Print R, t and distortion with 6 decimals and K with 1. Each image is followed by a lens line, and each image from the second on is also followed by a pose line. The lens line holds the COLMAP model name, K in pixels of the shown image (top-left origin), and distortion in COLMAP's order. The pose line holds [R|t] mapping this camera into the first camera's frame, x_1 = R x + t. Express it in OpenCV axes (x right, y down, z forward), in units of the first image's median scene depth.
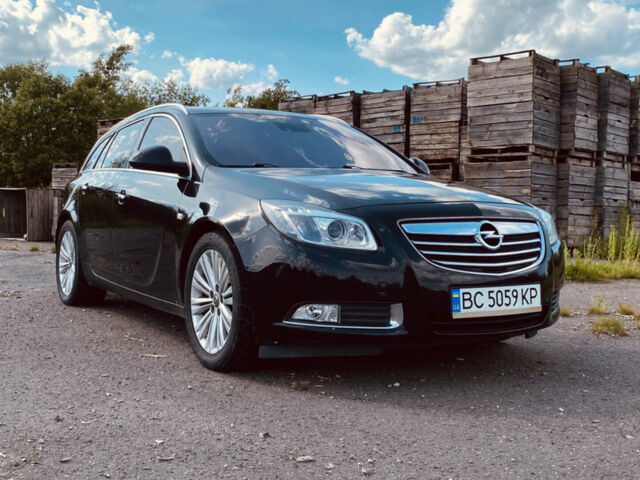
lens RADIAL K [[766.2, 0, 322.9], [0, 766.2, 237.8], [0, 0, 1]] dist [0.035296, 0.000000]
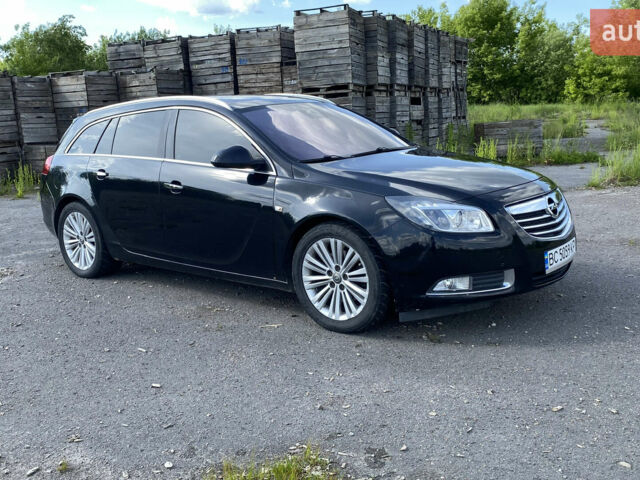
lens RADIAL K [[628.9, 0, 321.7], [0, 628.9, 245.3], [0, 0, 1]] dist [0.017171, 0.000000]
pose [[0.944548, -0.124341, 0.303923, -0.113534], [0.075870, 0.983131, 0.166427, -0.034221], [-0.319490, -0.134140, 0.938047, 0.017417]]
